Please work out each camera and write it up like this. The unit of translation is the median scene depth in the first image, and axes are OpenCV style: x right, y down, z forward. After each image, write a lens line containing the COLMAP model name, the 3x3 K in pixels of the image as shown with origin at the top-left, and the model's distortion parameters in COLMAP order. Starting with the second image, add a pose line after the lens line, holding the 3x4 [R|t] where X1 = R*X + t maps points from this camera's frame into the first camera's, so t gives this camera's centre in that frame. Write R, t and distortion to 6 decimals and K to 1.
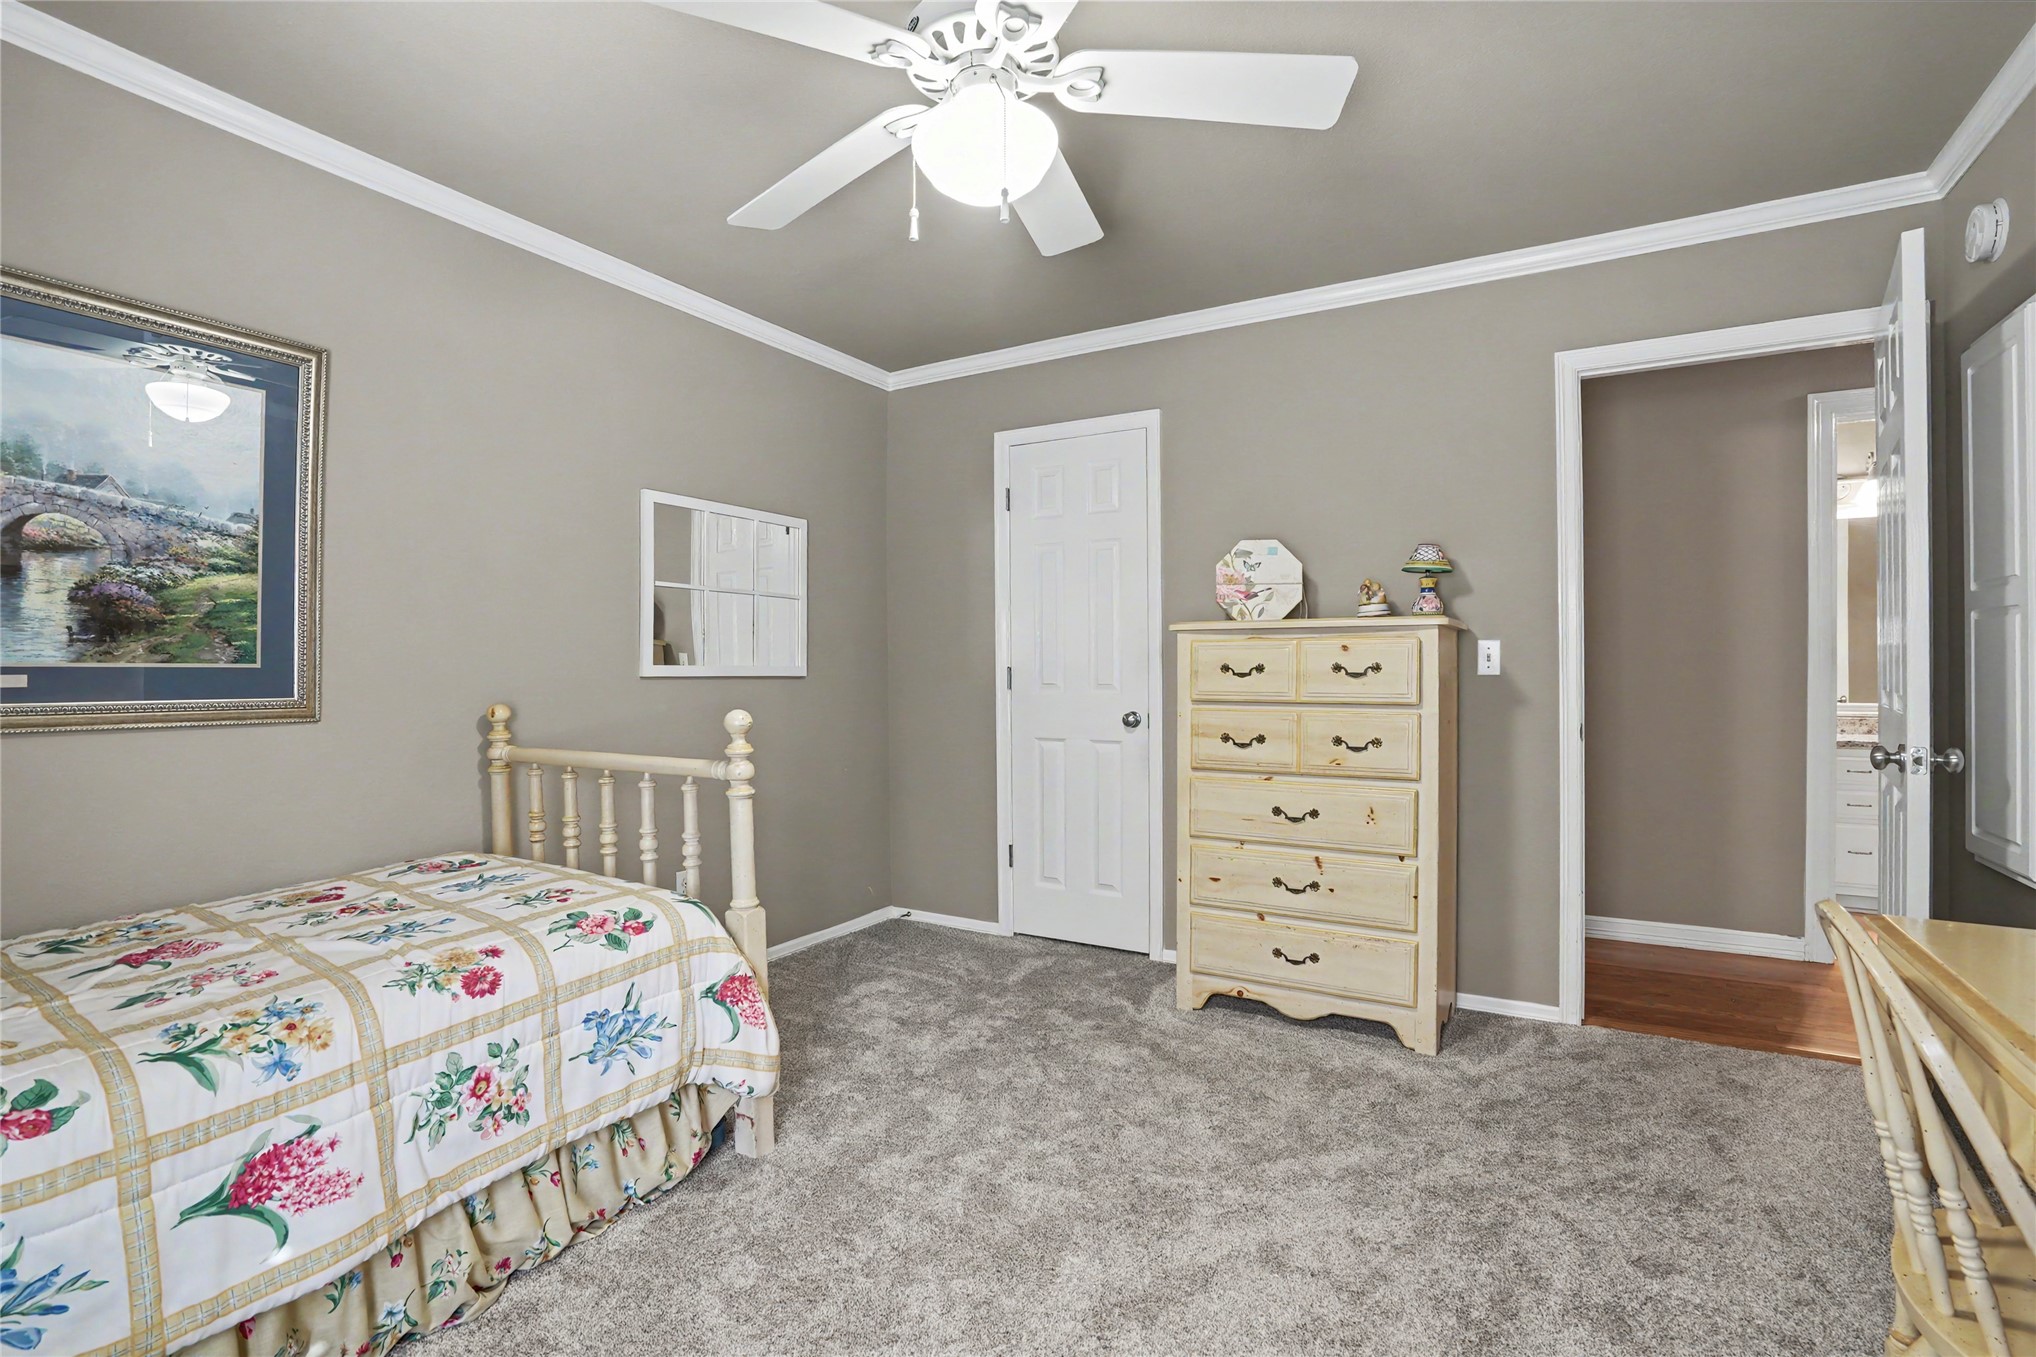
lens RADIAL K [[1015.0, 0, 1019.9], [0, 1015.0, 687.0], [0, 0, 1]] dist [-0.064624, 0.025582]
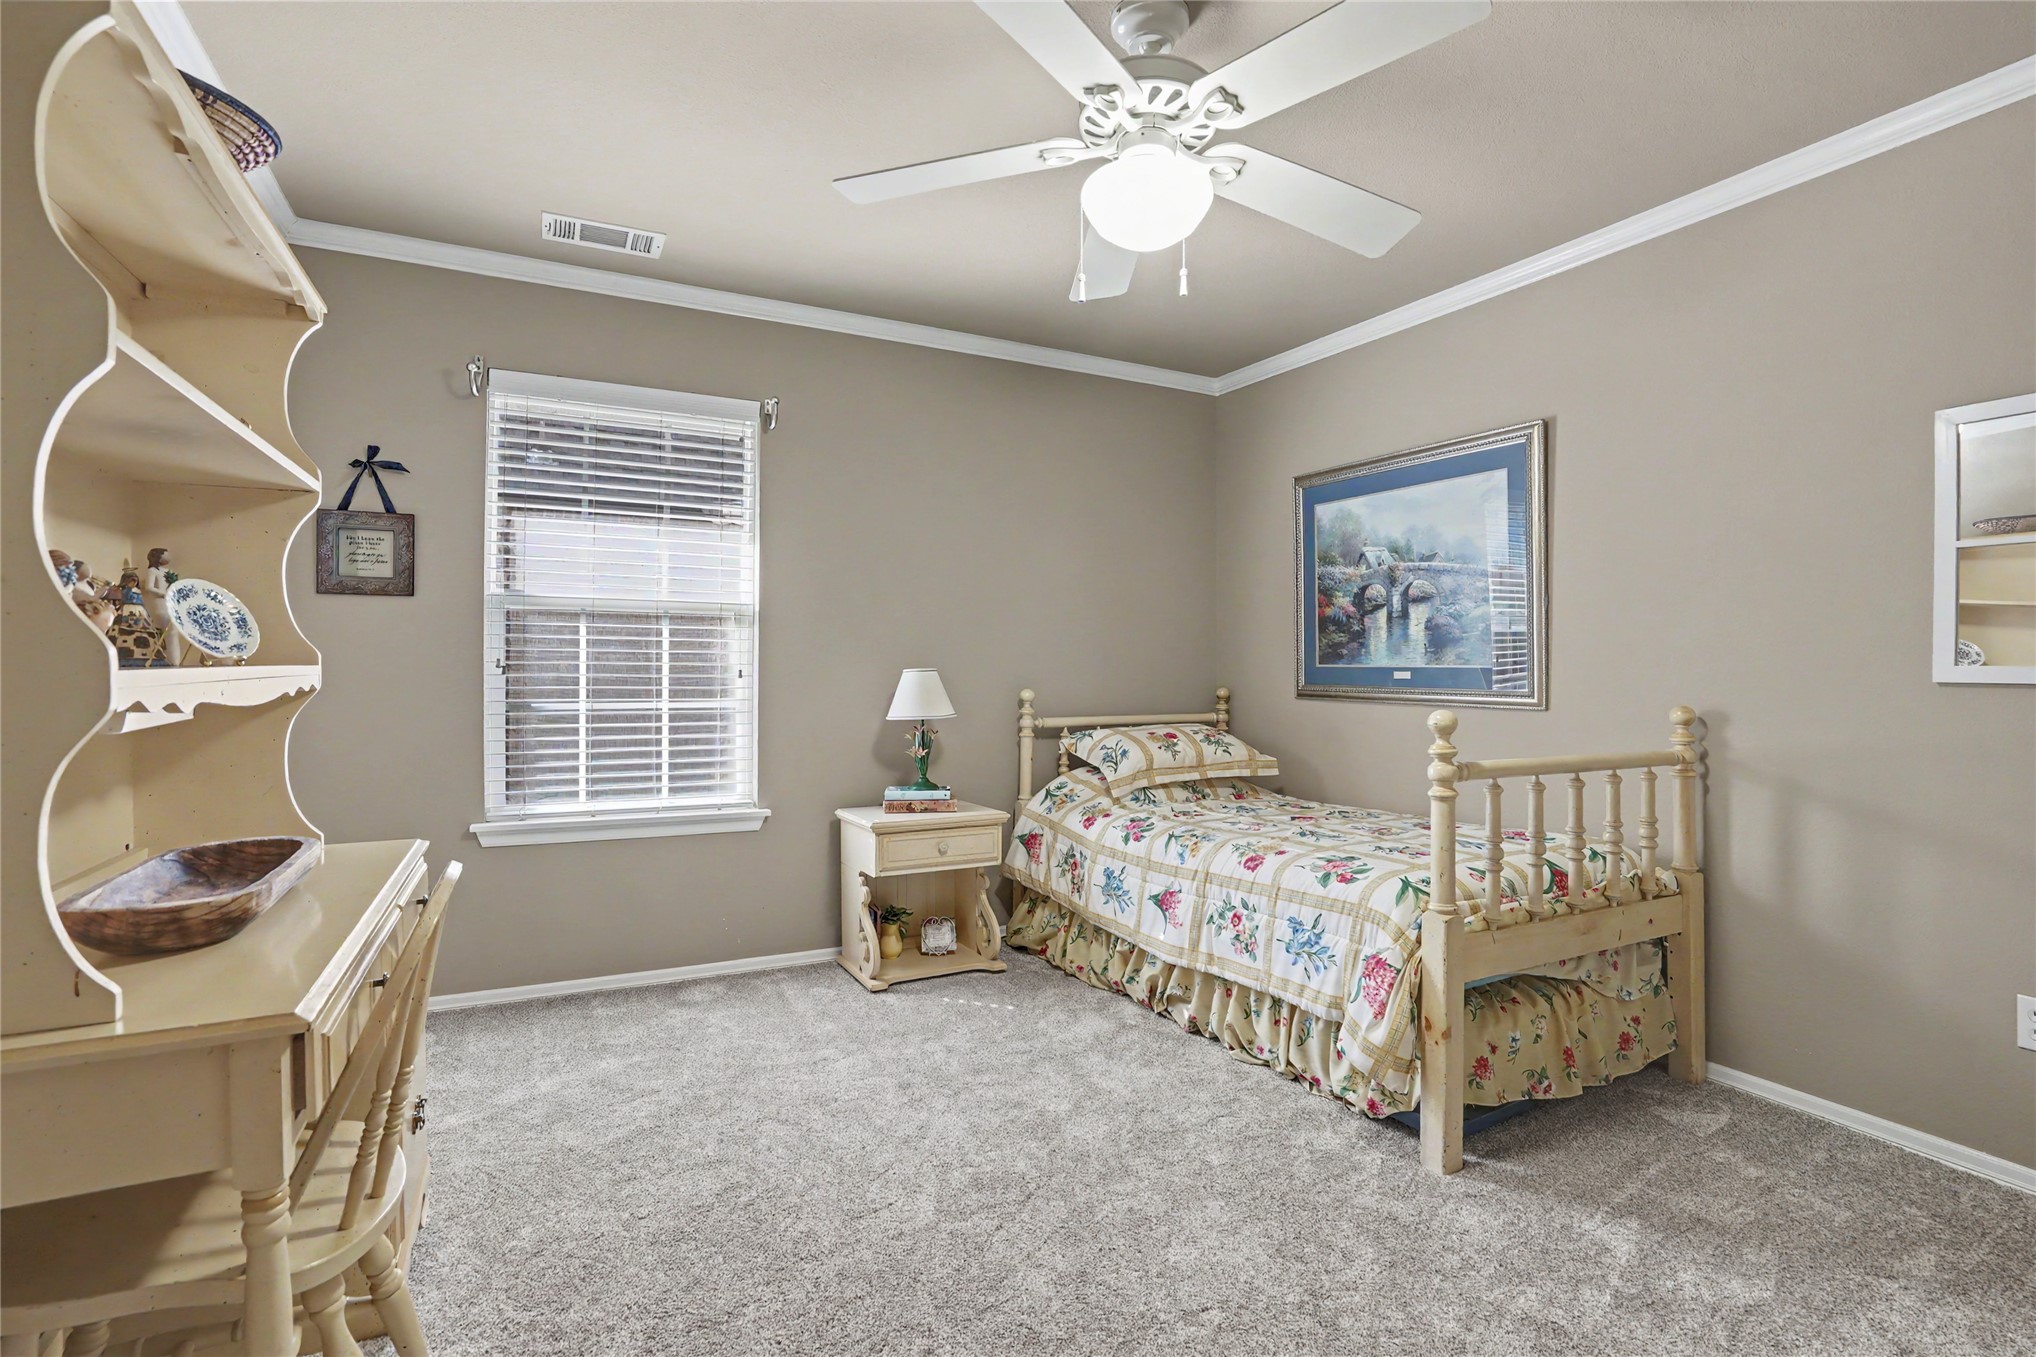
lens RADIAL K [[1015.0, 0, 1019.9], [0, 1015.0, 687.0], [0, 0, 1]] dist [-0.064624, 0.025582]
pose [[-0.573518, 0.015079, -0.819054, 0.913429], [-0.018829, 0.999324, 0.031582, -0.029028], [0.818977, 0.033535, -0.572846, 1.458114]]
